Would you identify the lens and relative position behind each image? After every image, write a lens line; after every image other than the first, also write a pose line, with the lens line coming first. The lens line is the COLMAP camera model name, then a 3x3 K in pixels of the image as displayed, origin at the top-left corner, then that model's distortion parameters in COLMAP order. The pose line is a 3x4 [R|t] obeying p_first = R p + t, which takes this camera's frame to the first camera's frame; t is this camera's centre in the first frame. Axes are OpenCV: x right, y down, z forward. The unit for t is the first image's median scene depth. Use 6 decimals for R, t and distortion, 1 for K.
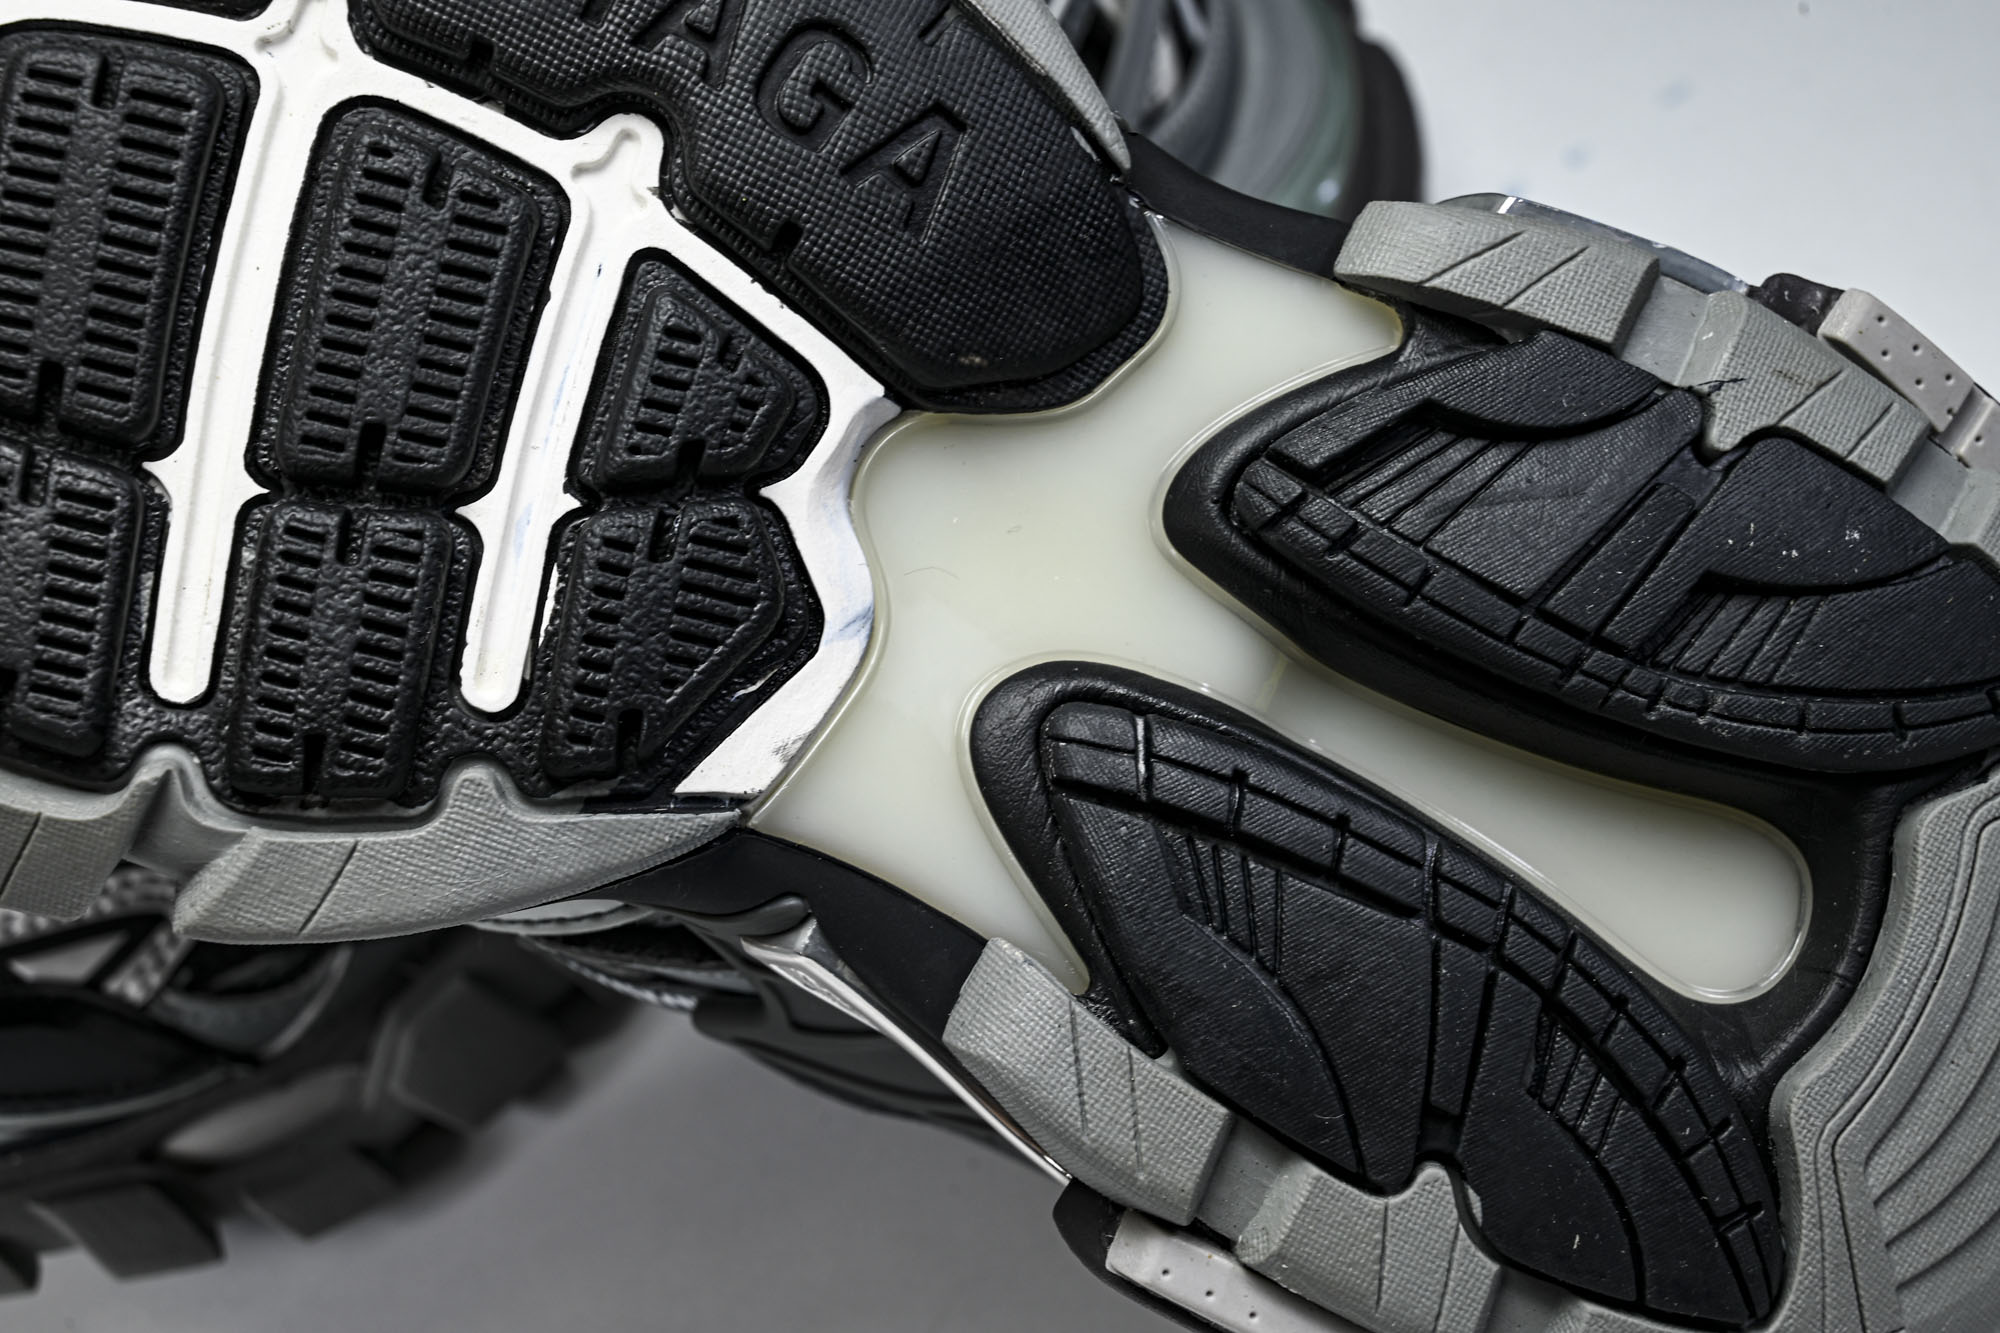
lens RADIAL K [[3619.4, 0, 1002.2], [0, 3619.4, 677.9], [0, 0, 1]] dist [-0.033026, 0.000000]
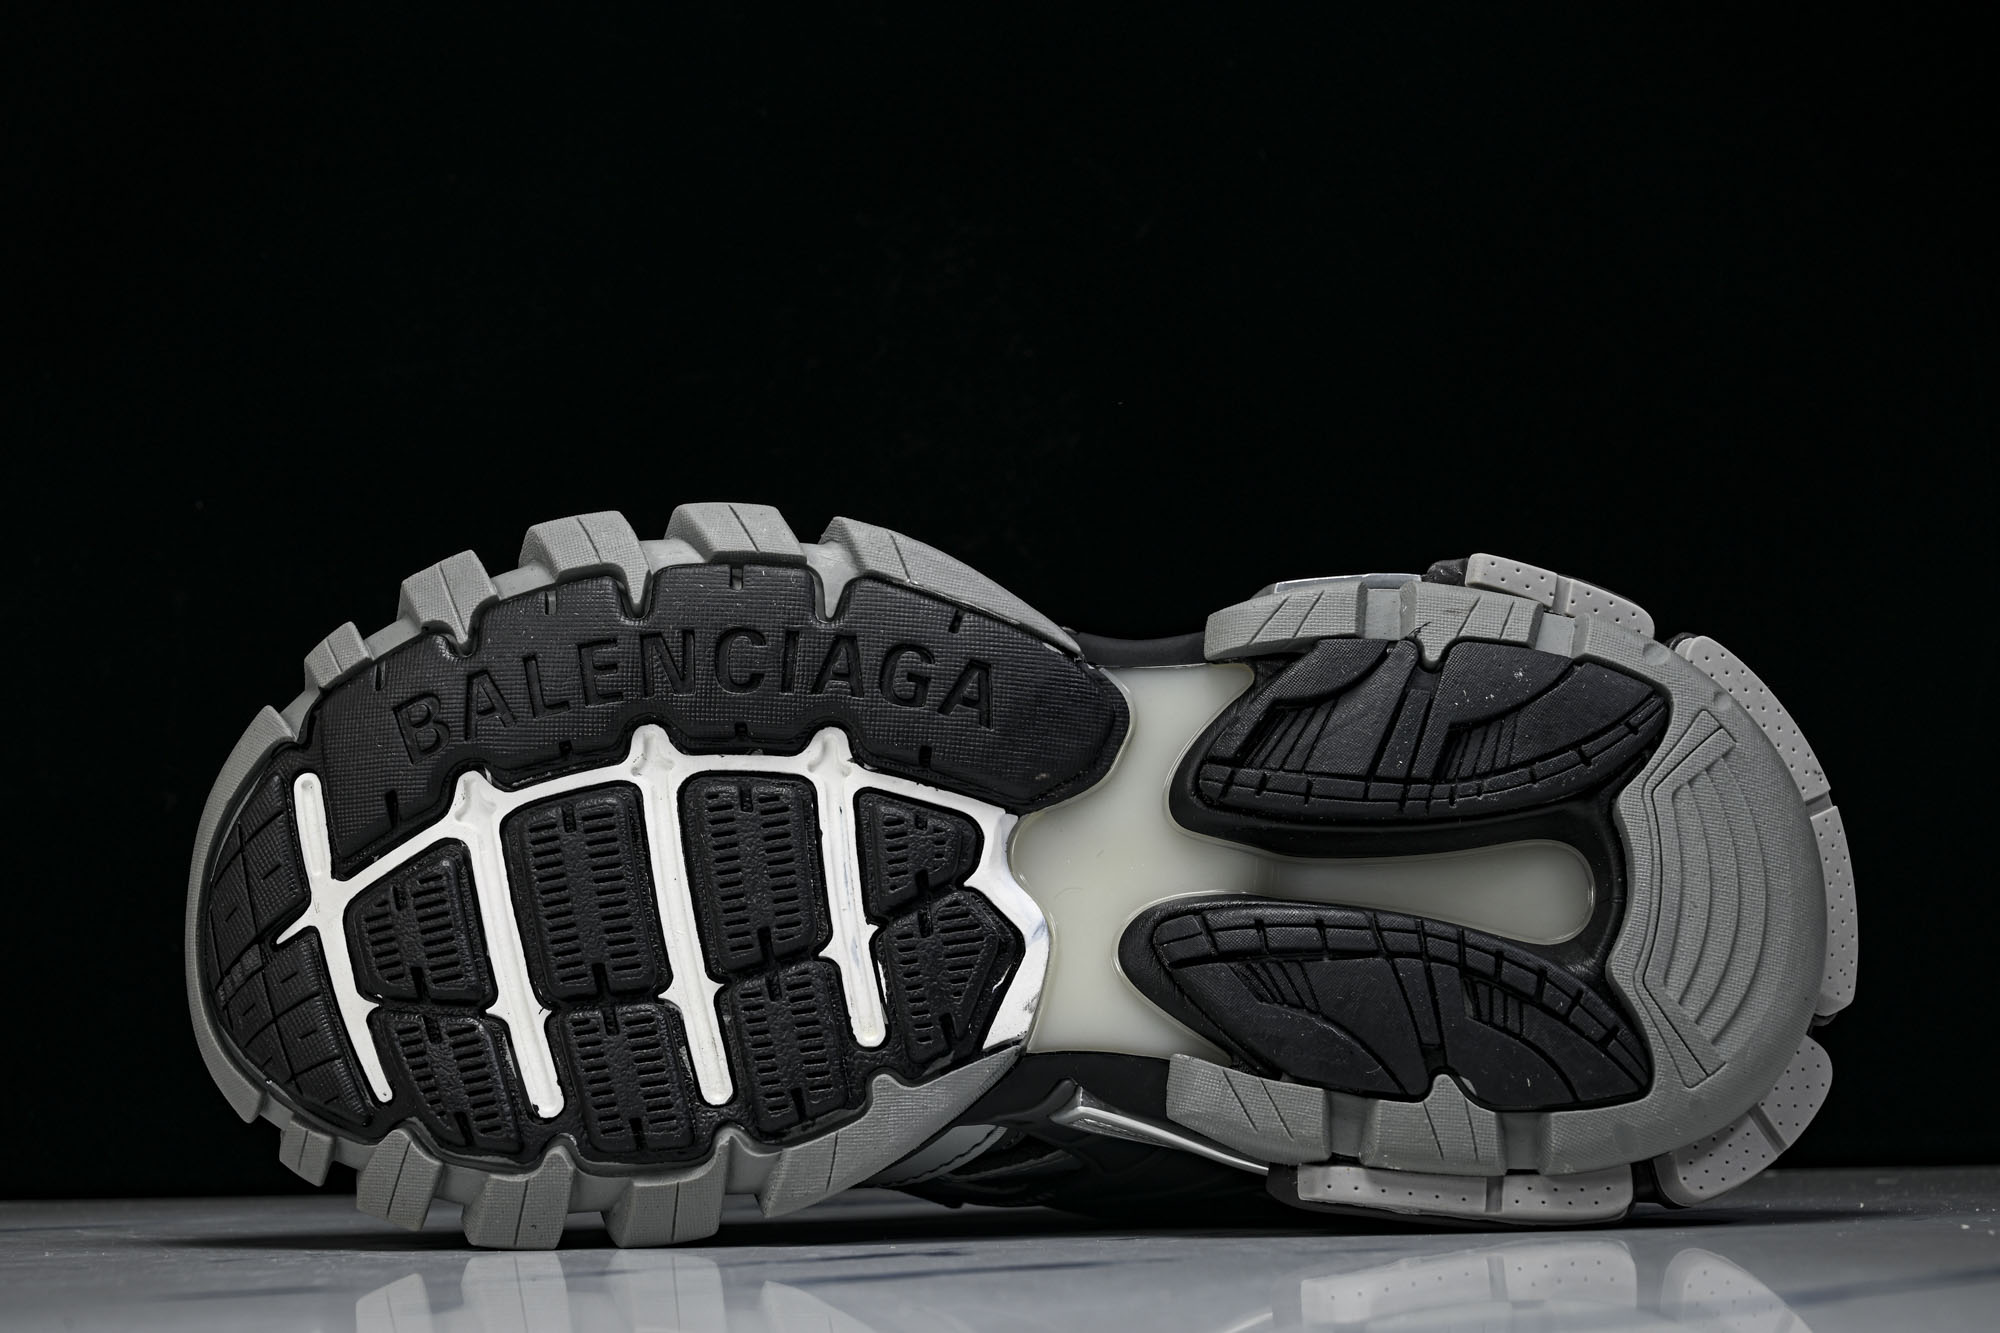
lens RADIAL K [[3291.3, 0, 999.7], [0, 3291.3, 663.6], [0, 0, 1]] dist [-0.052517, 0.000000]
pose [[0.917422, -0.396432, -0.034335, 0.054011], [0.384054, 0.904735, -0.184274, 0.166975], [0.104116, 0.155871, 0.982275, -0.692639]]
